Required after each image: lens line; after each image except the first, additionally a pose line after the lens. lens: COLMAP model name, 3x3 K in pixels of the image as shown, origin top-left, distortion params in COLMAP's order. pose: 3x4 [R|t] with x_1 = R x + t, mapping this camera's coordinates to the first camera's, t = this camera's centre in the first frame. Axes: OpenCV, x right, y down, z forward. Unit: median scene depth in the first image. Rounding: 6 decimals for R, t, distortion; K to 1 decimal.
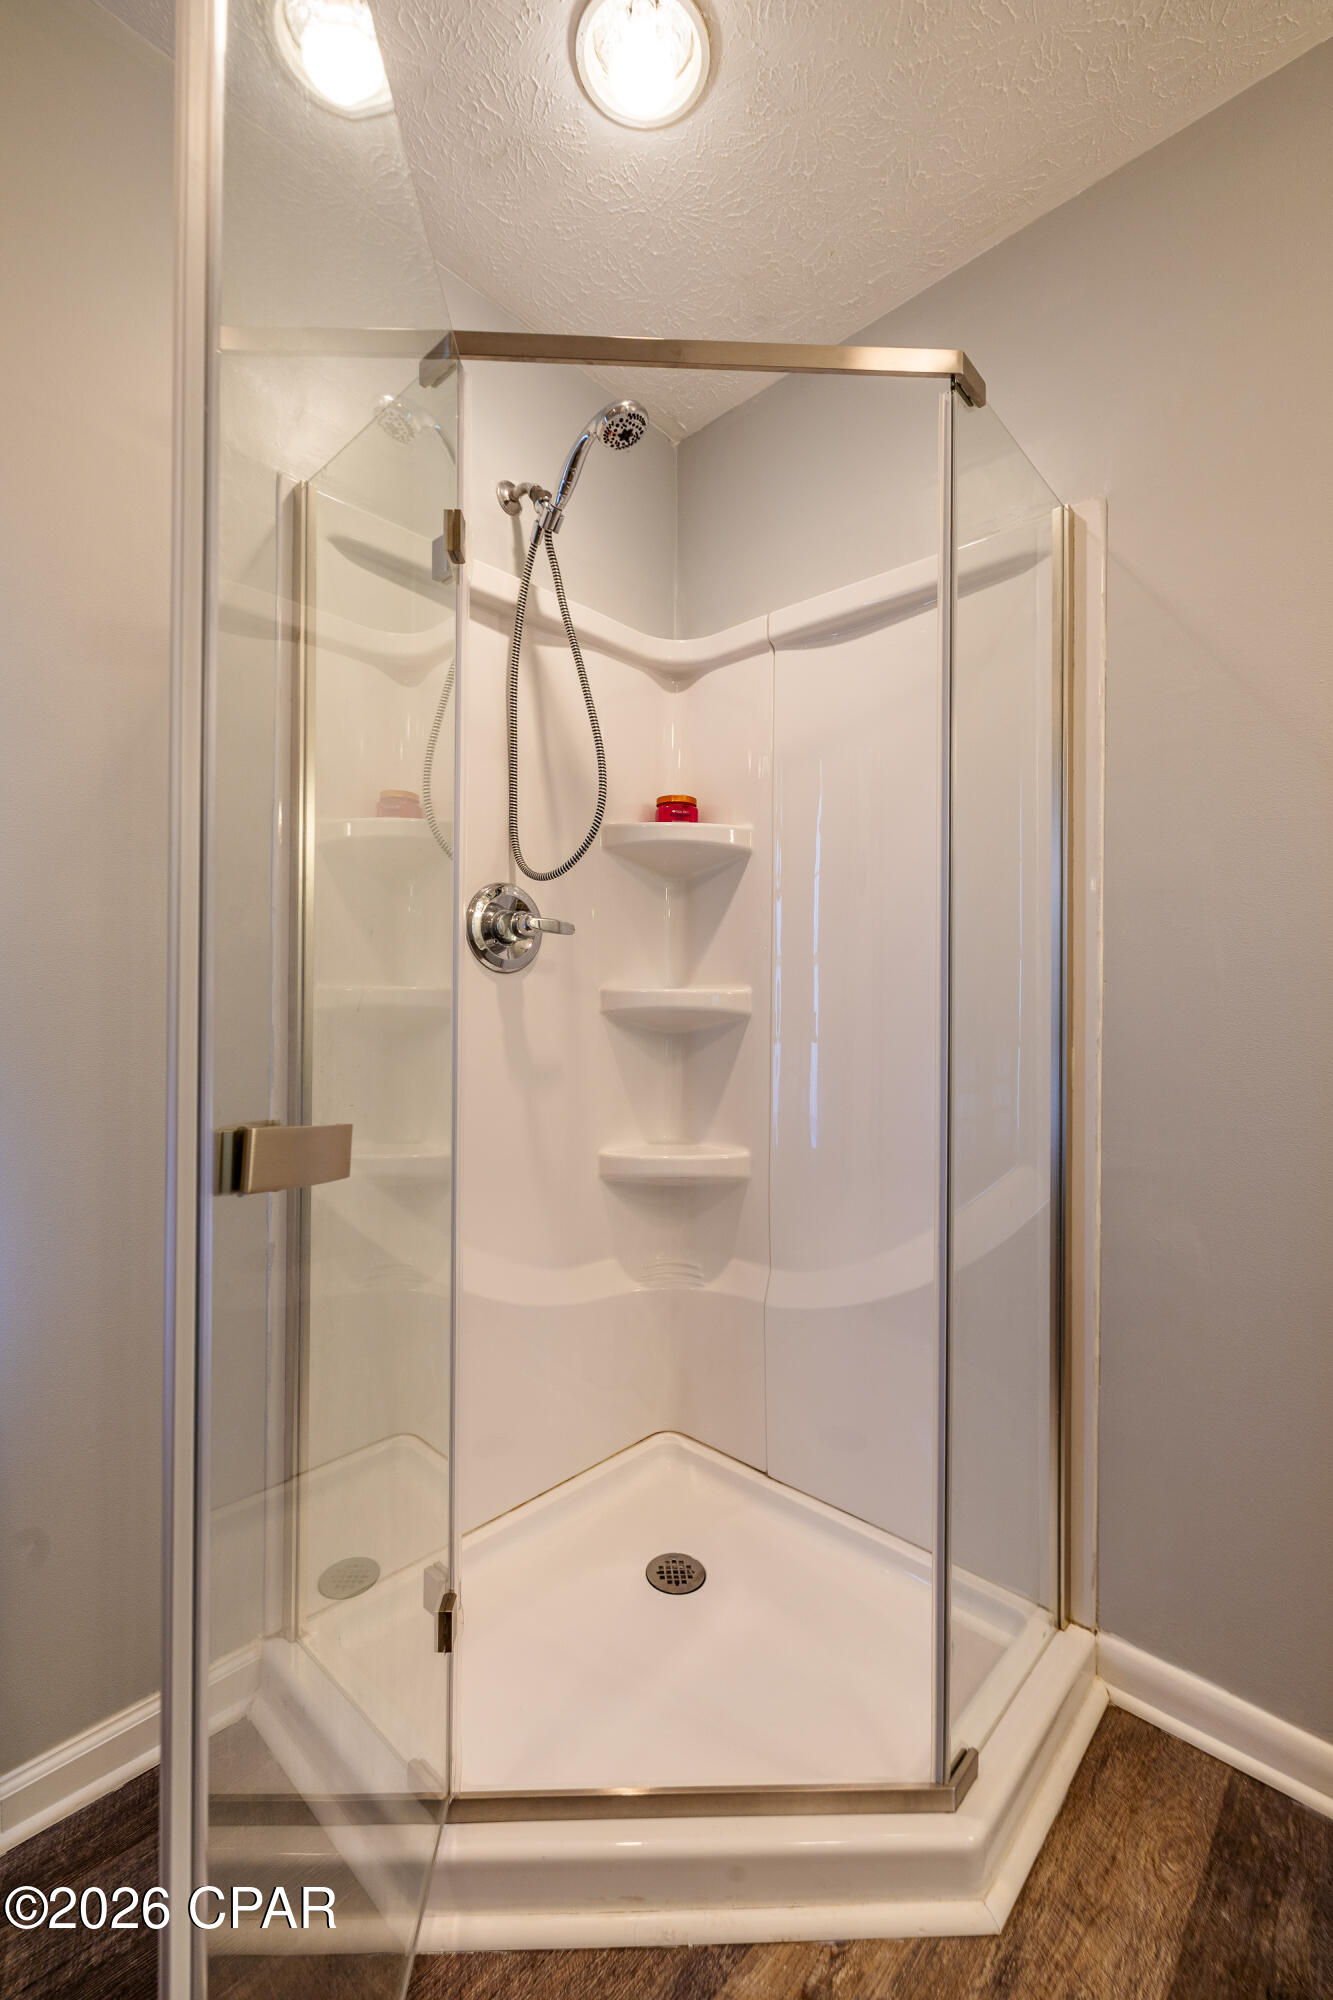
lens RADIAL K [[831.4, 0, 656.0], [0, 831.4, 1007.5], [0, 0, 1]] dist [-0.001039, 0.000258]
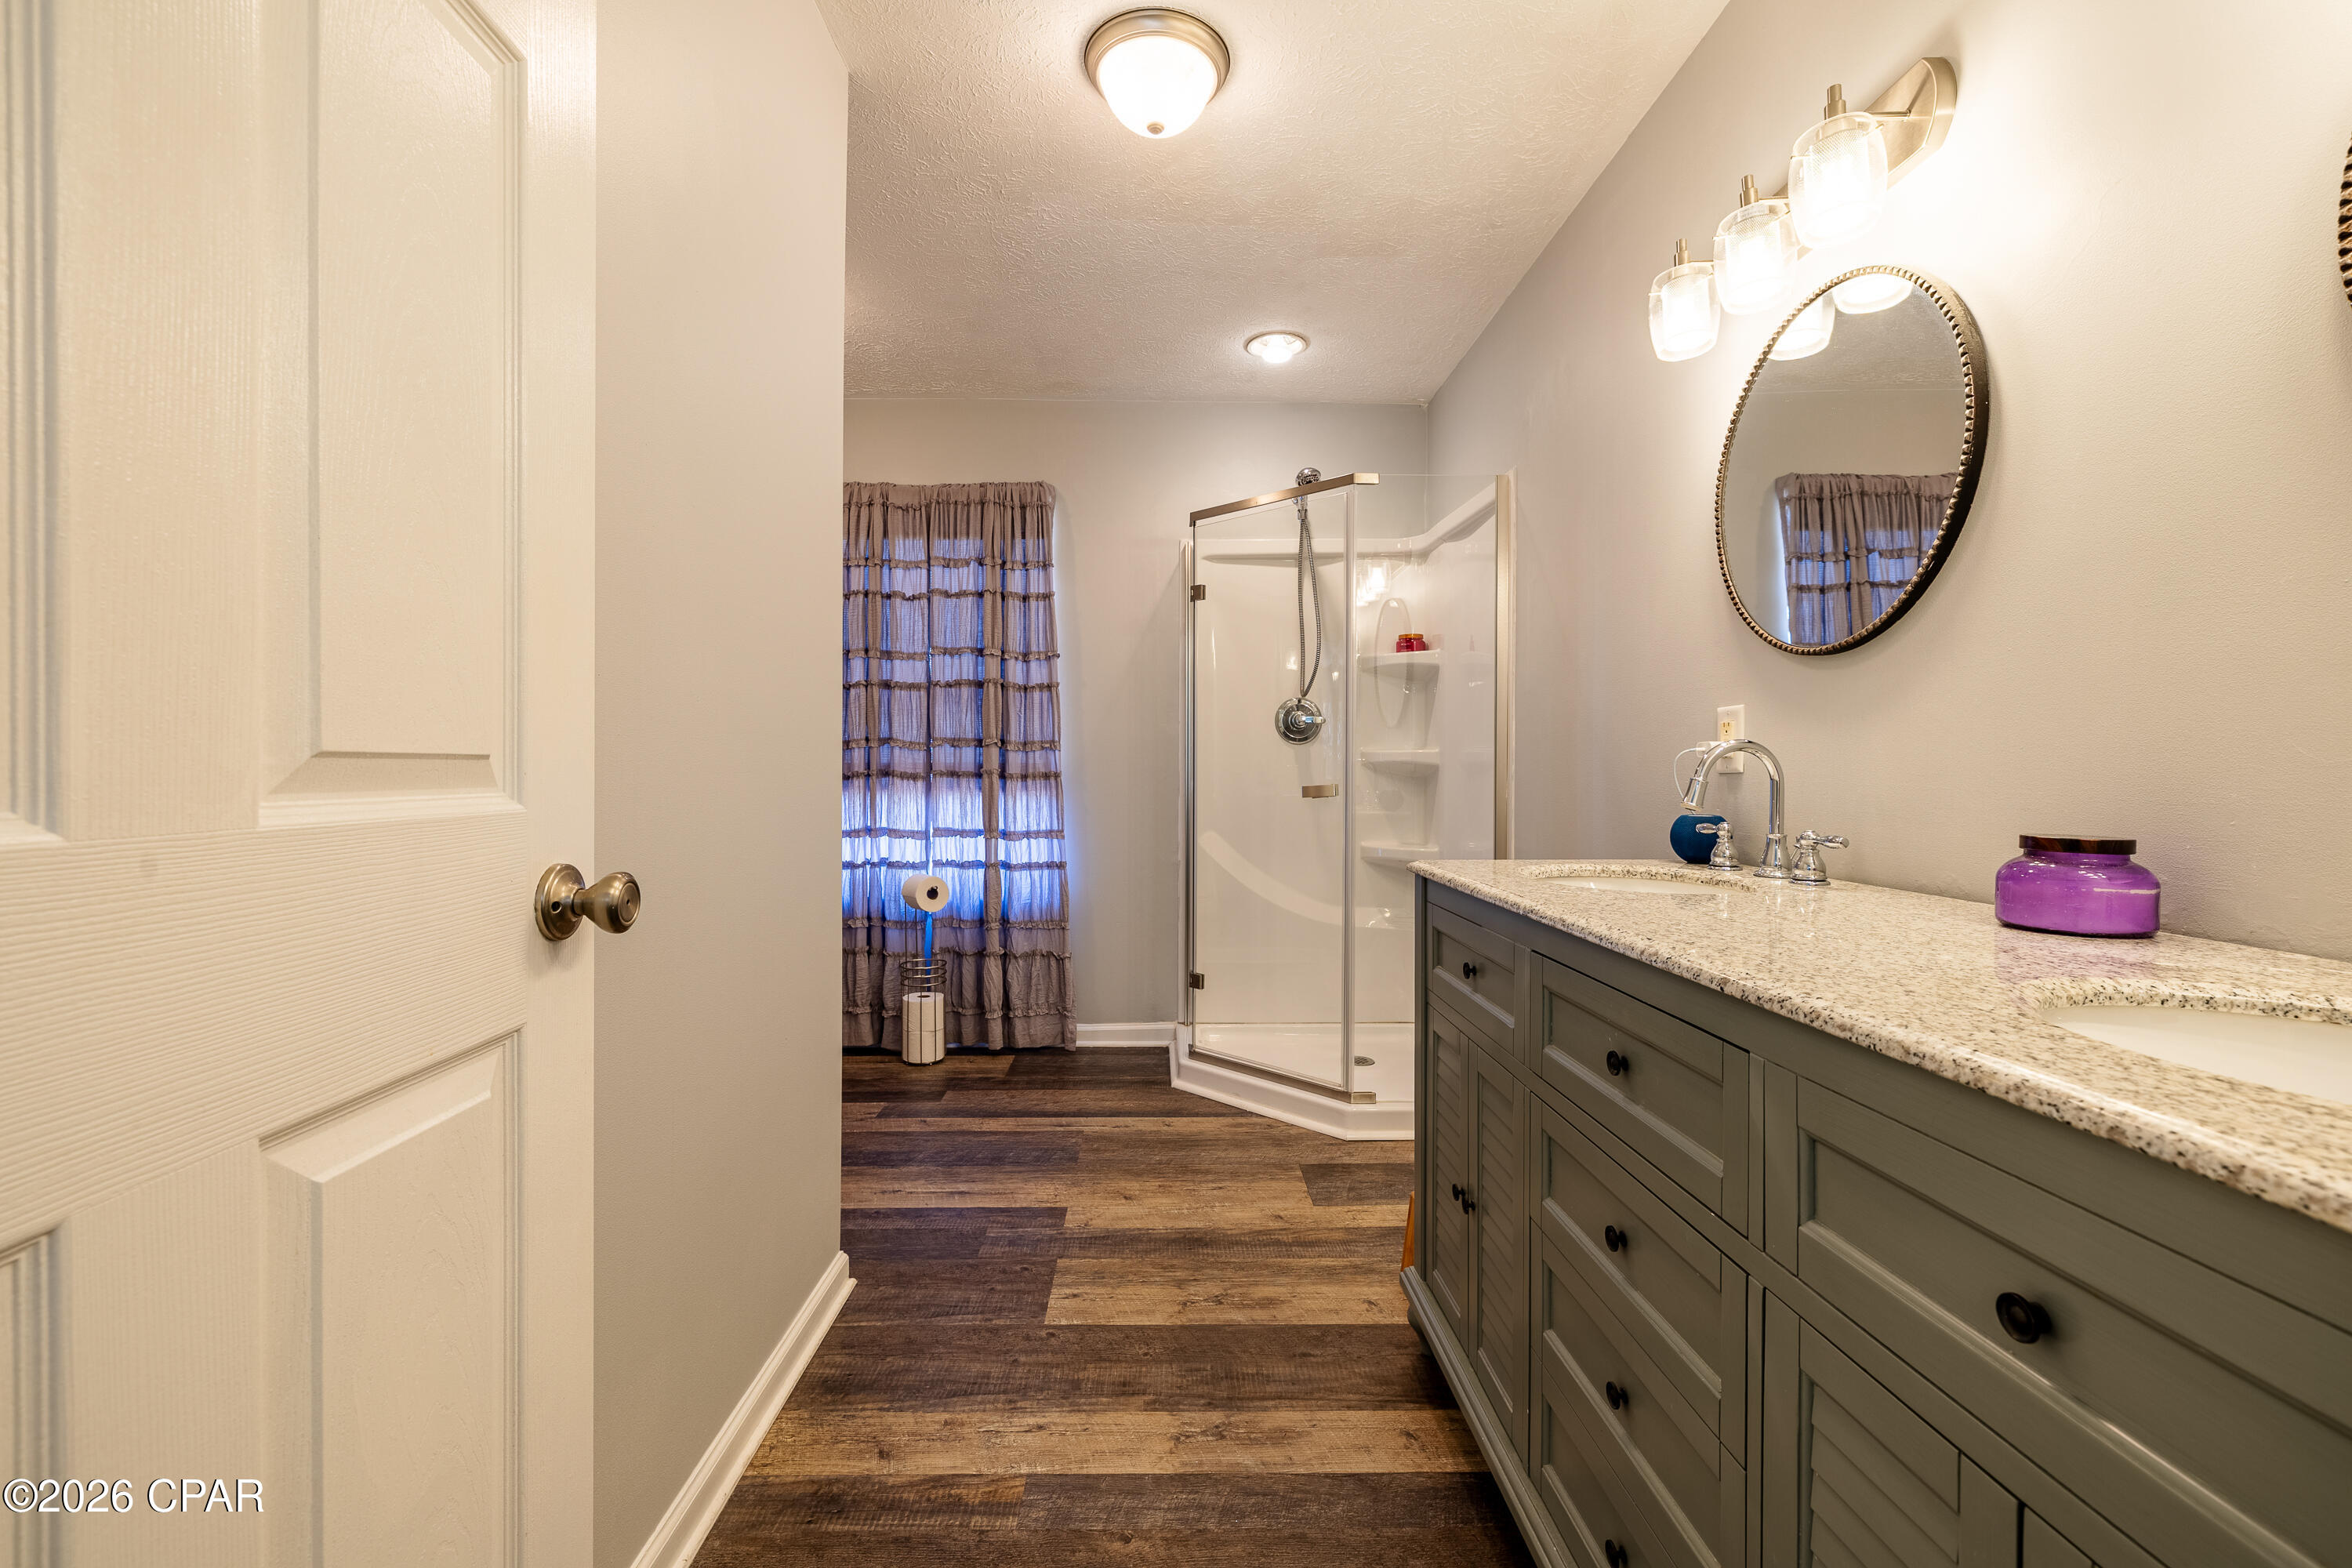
lens RADIAL K [[977.7, 0, 1172.2], [0, 977.7, 776.7], [0, 0, 1]] dist [-0.001039, 0.000258]
pose [[0.700155, -0.001653, -0.713989, 1.421506], [0.006768, 0.999968, 0.004322, 0.024296], [0.713959, -0.007858, 0.700144, -0.918948]]
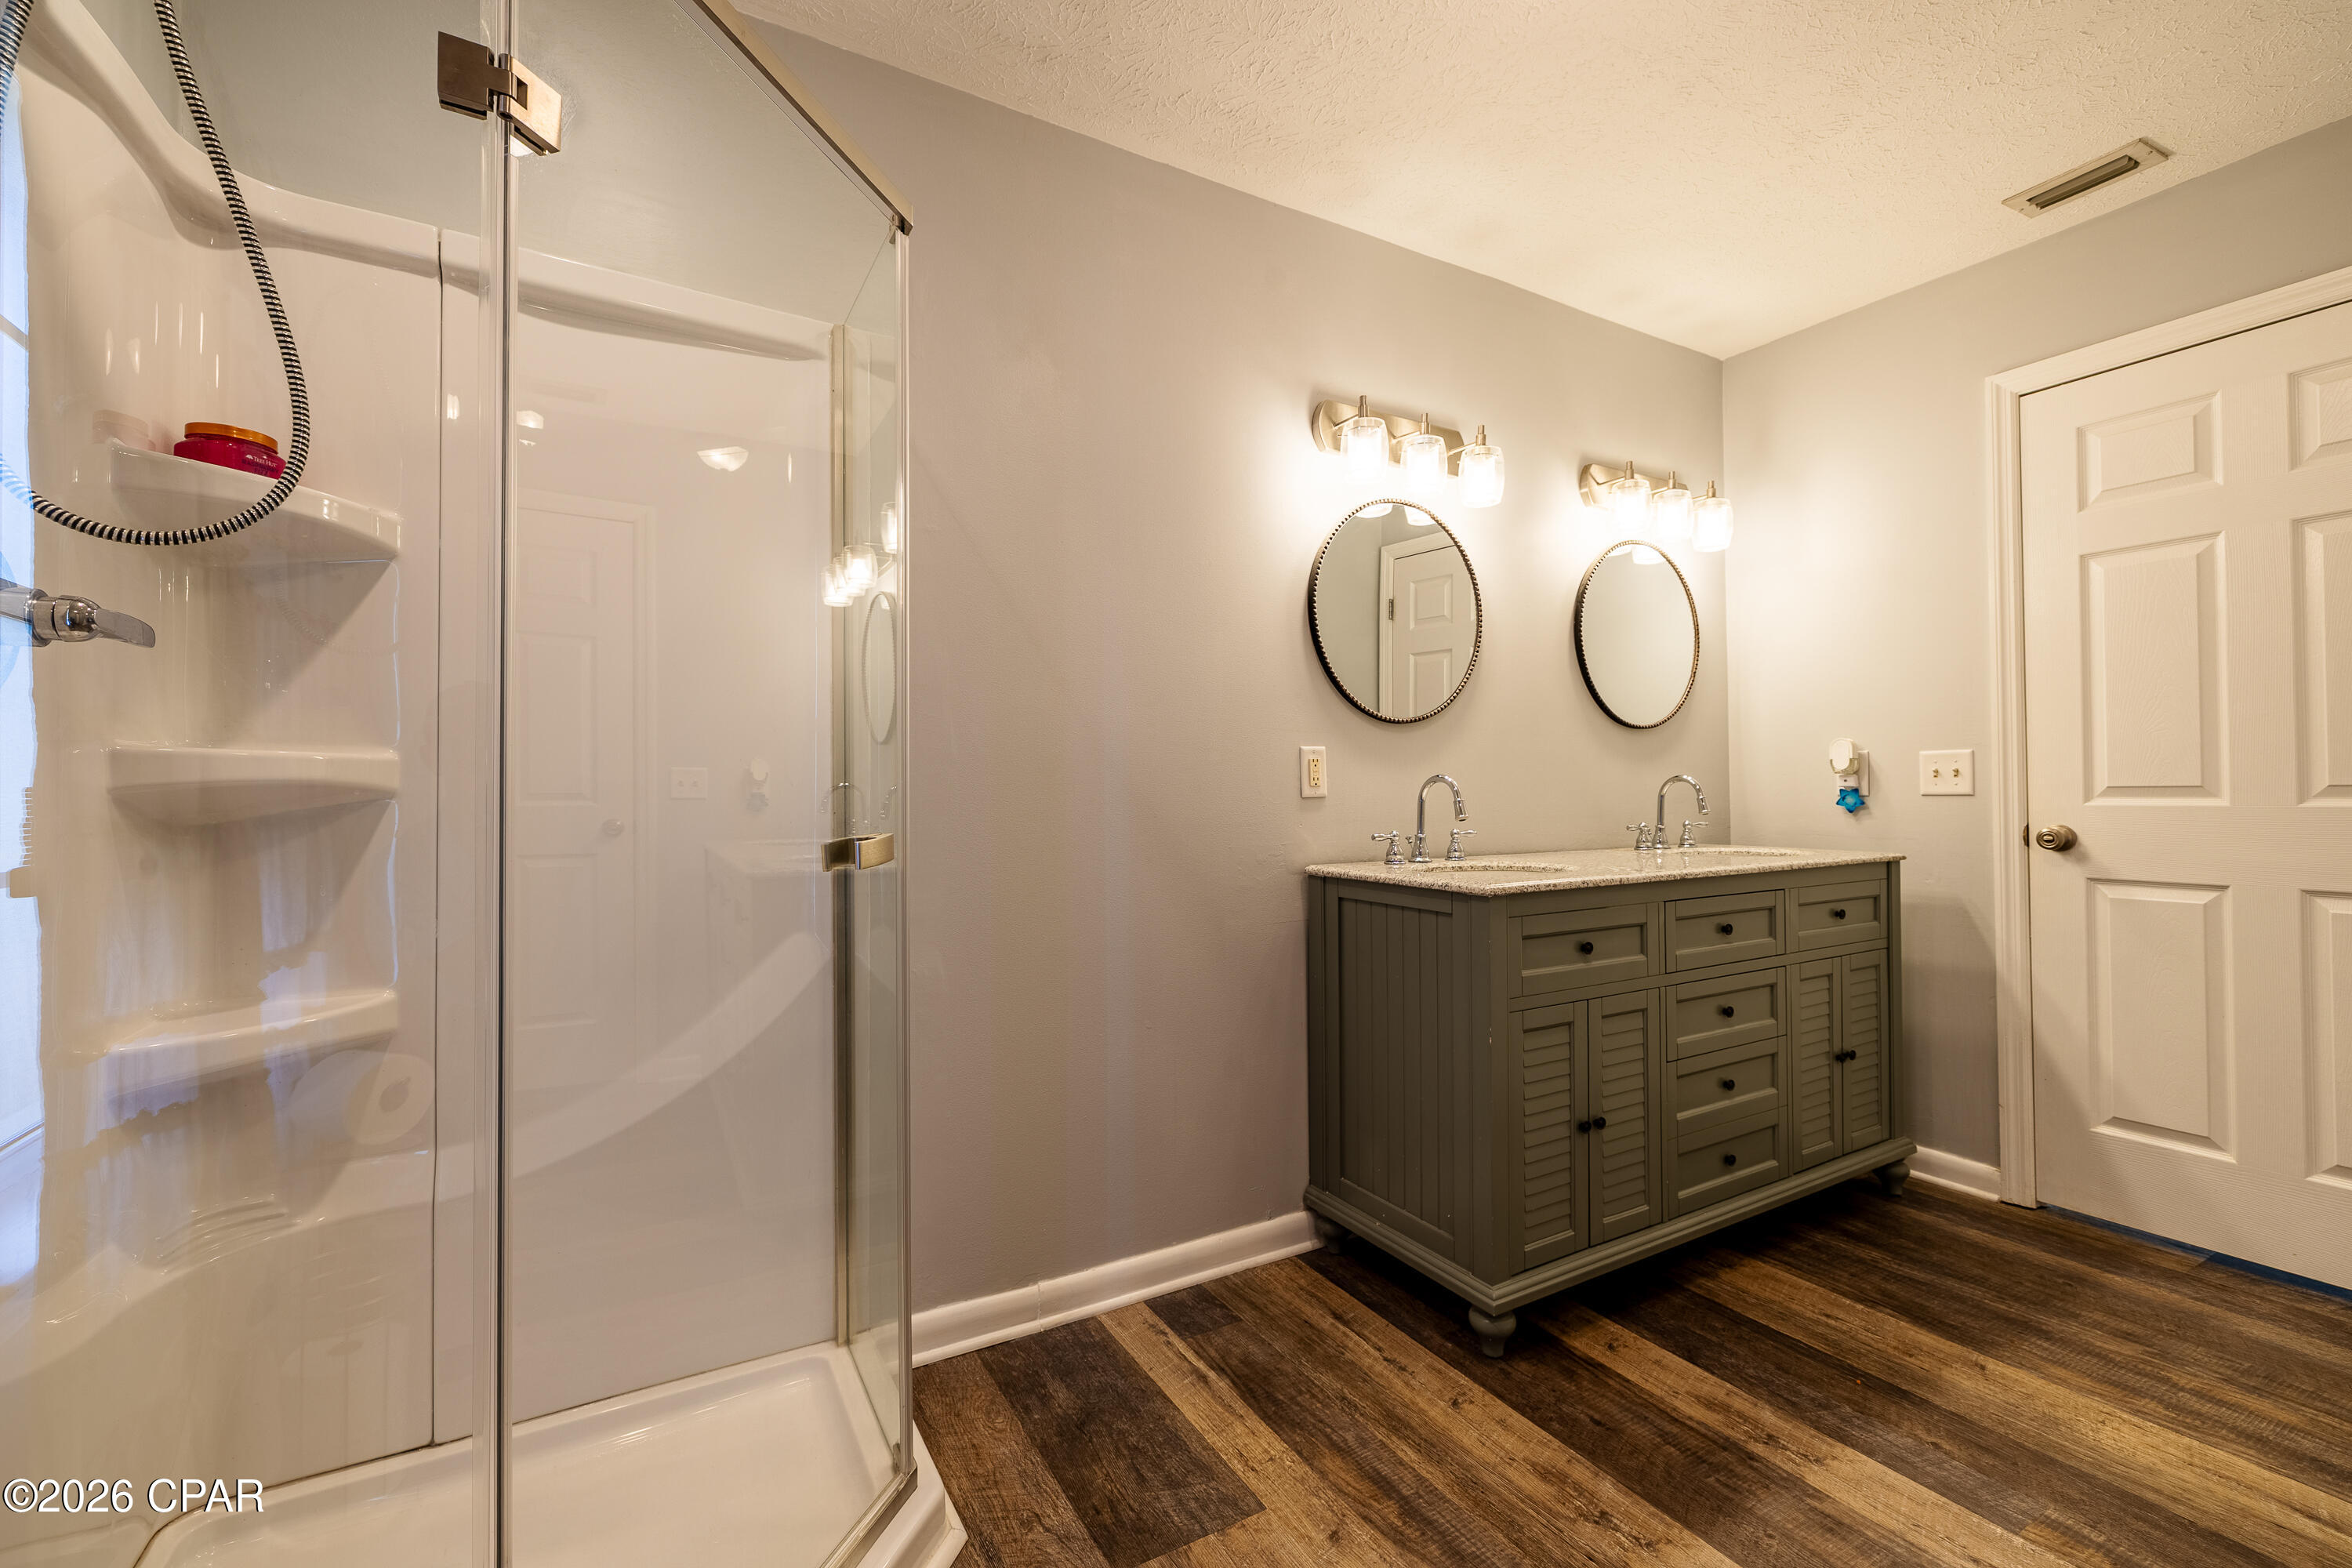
lens RADIAL K [[977.7, 0, 1173.7], [0, 977.7, 777.3], [0, 0, 1]] dist [-0.001039, 0.000258]
pose [[0.294788, 0.003371, 0.955557, -0.590507], [0.003647, 0.999983, -0.004653, 0.003809], [-0.955556, 0.004857, 0.294770, 0.191610]]
